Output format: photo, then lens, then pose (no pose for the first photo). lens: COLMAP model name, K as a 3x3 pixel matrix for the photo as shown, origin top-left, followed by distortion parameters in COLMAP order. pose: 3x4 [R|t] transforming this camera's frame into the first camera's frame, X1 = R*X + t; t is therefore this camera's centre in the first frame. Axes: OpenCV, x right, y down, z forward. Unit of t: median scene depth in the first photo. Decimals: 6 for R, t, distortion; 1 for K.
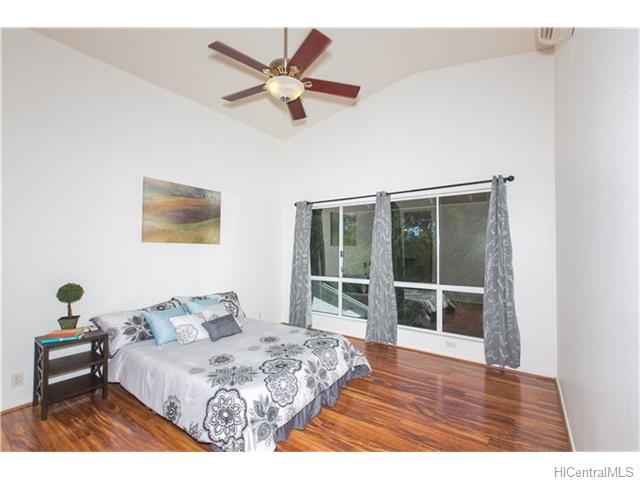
lens RADIAL K [[280.1, 0, 320.0], [0, 280.1, 240.0], [0, 0, 1]] dist [-0.000851, -0.000115]
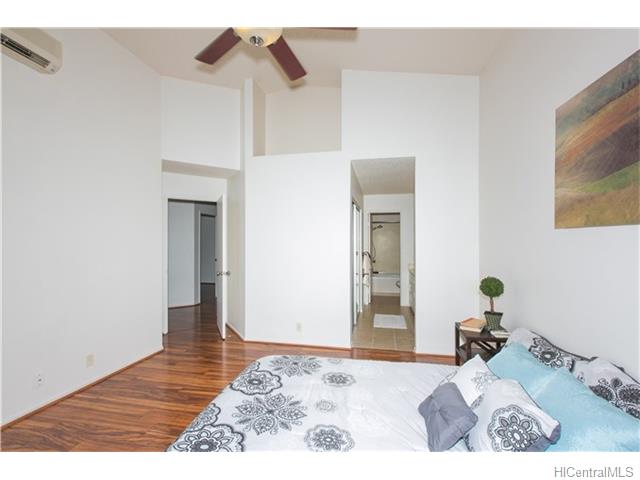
lens RADIAL K [[280.1, 0, 320.0], [0, 280.1, 240.0], [0, 0, 1]] dist [-0.000851, -0.000115]
pose [[-0.911876, -0.006434, -0.410415, 0.023154], [0.008415, 0.999374, -0.034363, 0.054436], [0.410379, -0.034789, -0.911251, 1.565852]]
